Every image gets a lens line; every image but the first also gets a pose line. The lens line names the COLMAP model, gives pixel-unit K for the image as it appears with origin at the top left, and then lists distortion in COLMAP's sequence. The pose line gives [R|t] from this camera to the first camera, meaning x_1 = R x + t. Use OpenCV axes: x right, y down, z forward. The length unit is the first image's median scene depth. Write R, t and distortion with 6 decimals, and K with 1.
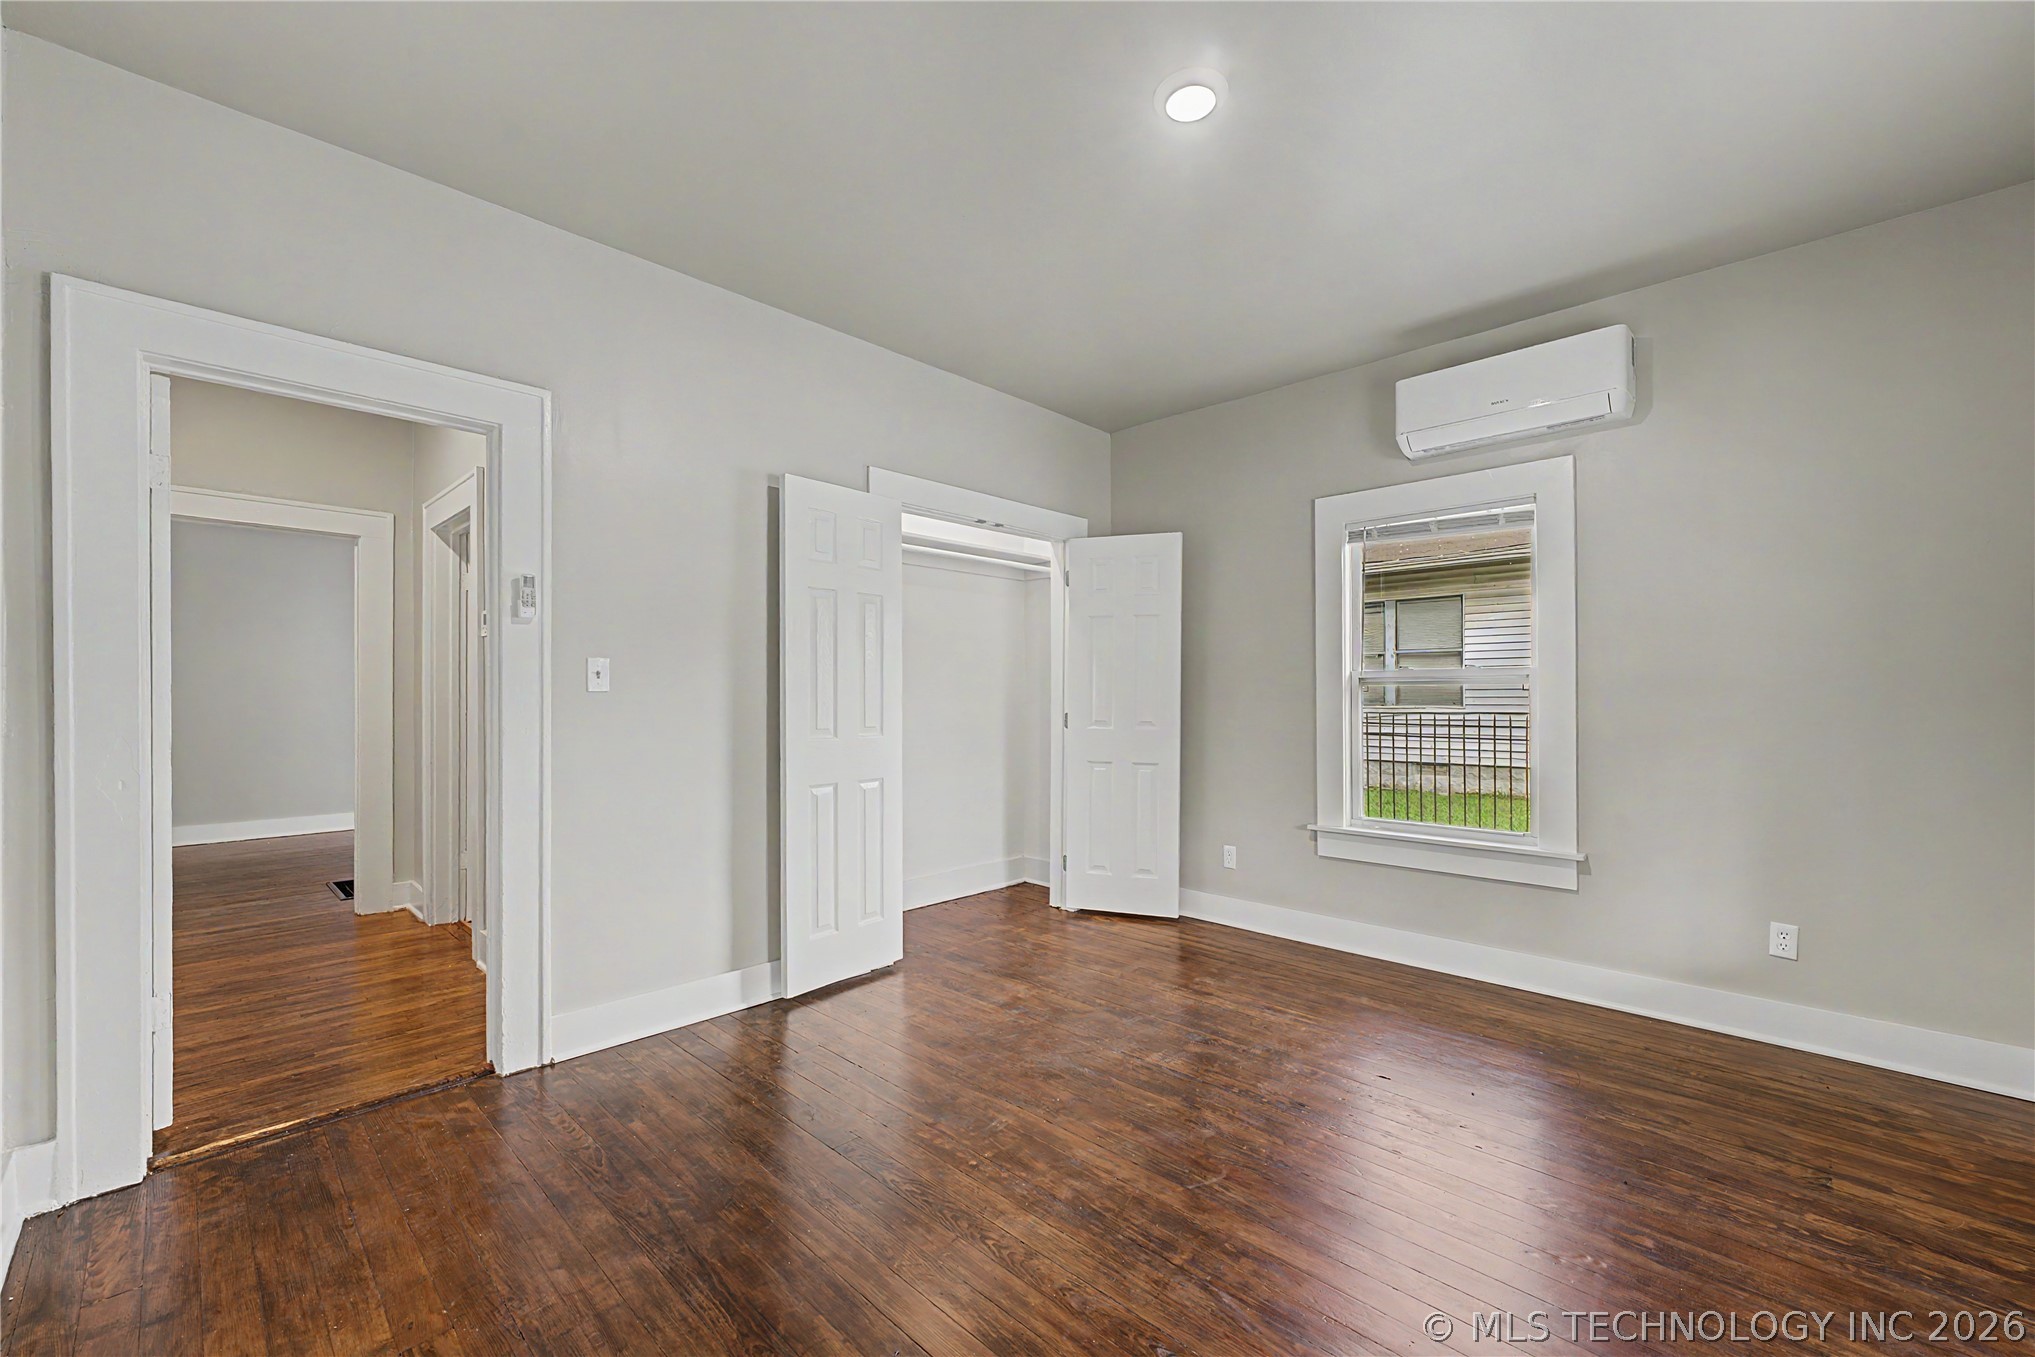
lens RADIAL K [[830.9, 0, 1019.8], [0, 830.9, 695.8], [0, 0, 1]] dist [-0.000456, 0.000071]
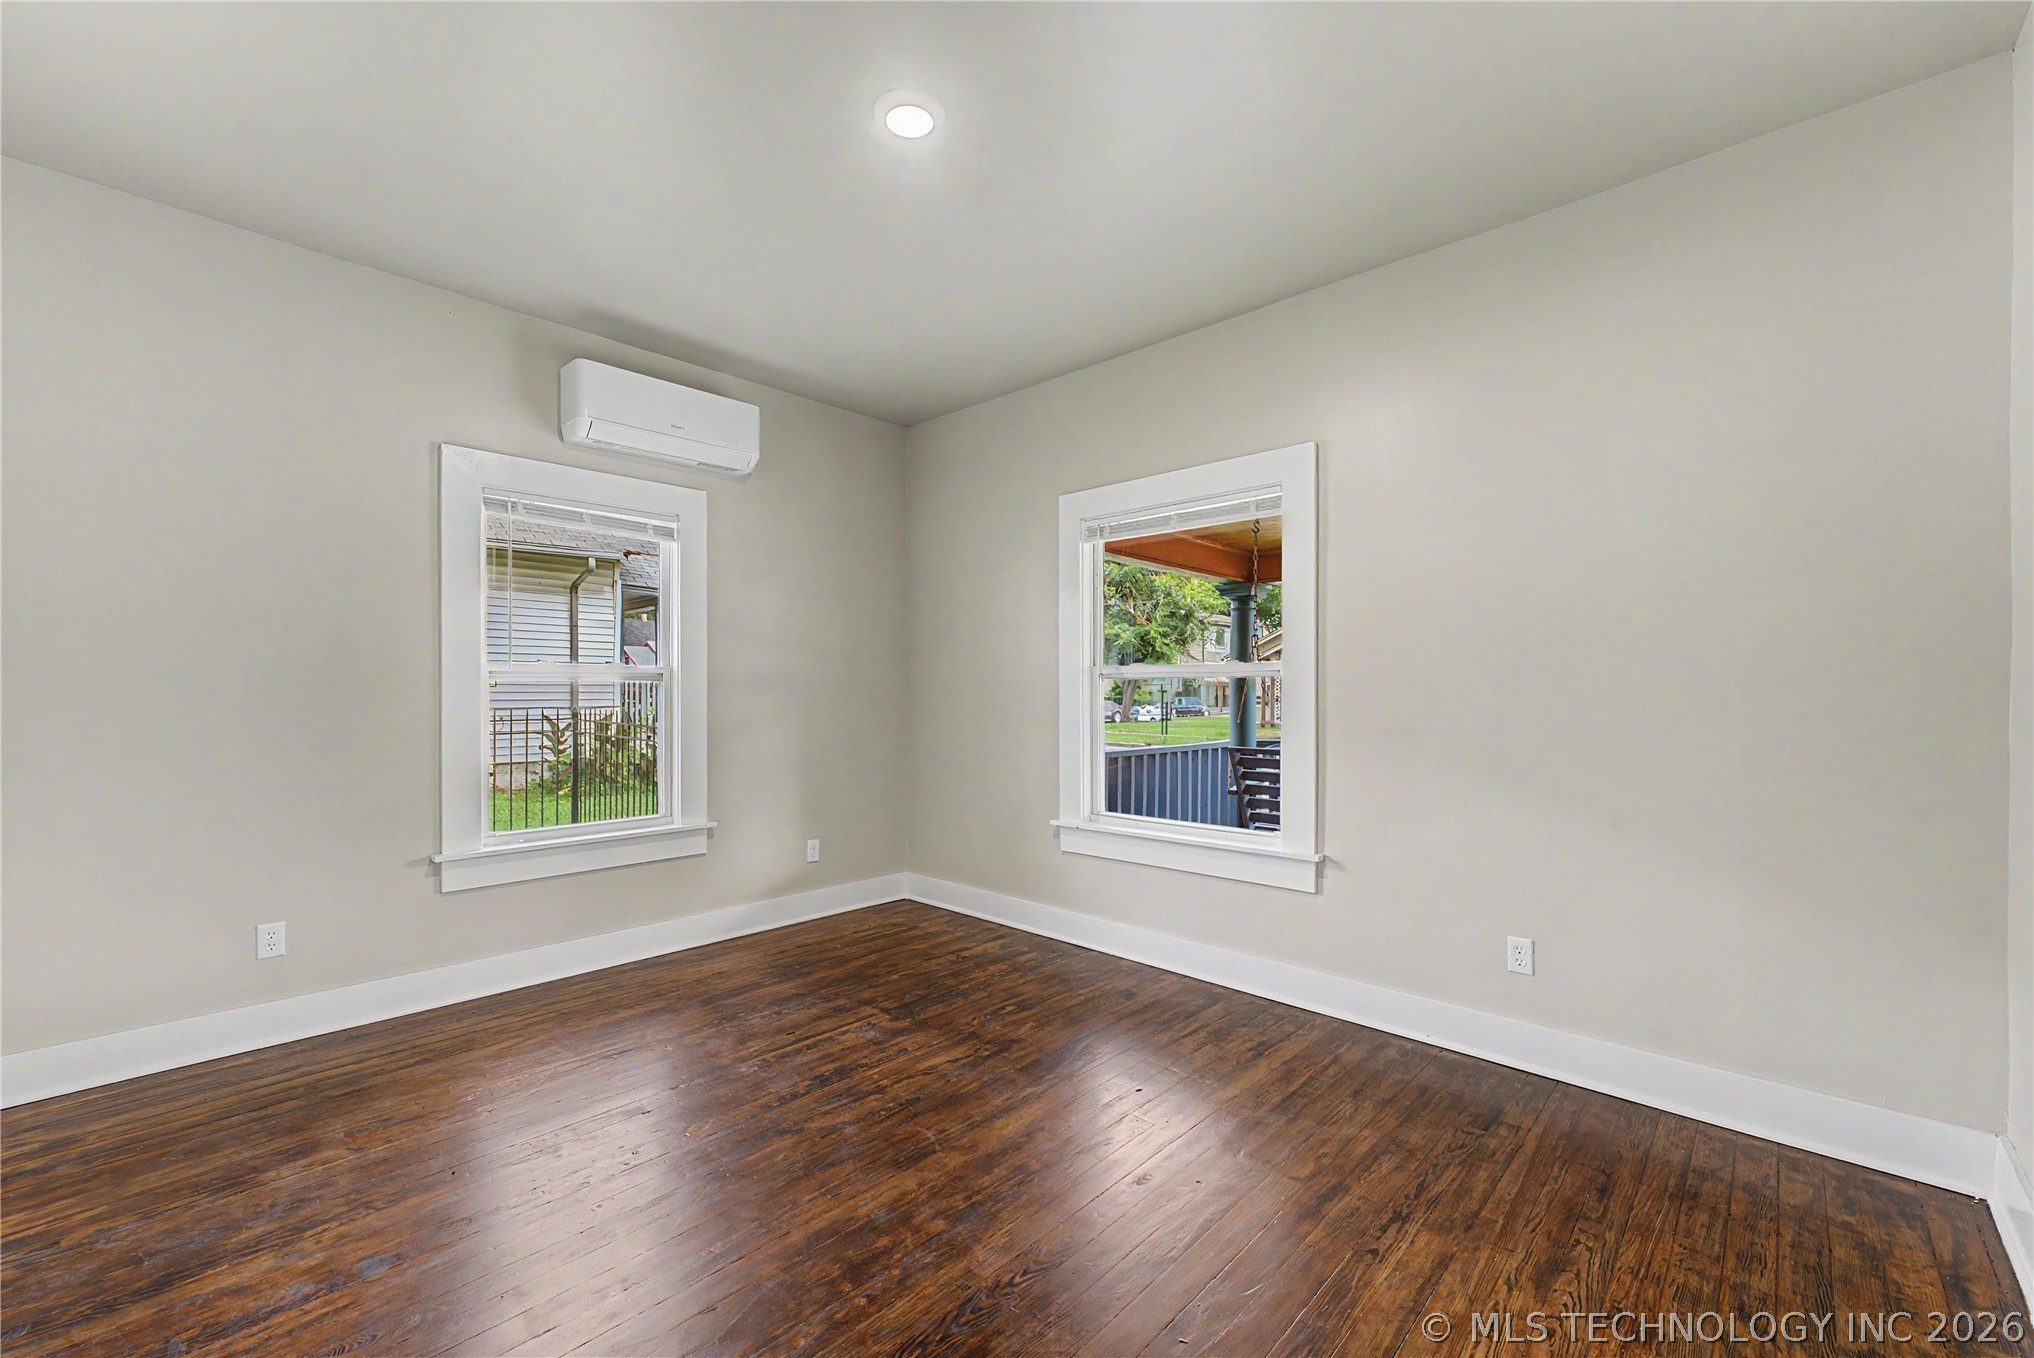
lens RADIAL K [[830.5, 0, 1019.3], [0, 830.5, 696.3], [0, 0, 1]] dist [-0.000456, 0.000071]
pose [[-0.036618, -0.004978, 0.999317, -0.584428], [-0.004959, 0.999976, 0.004799, -0.000492], [-0.999317, -0.004779, -0.036641, 0.628075]]
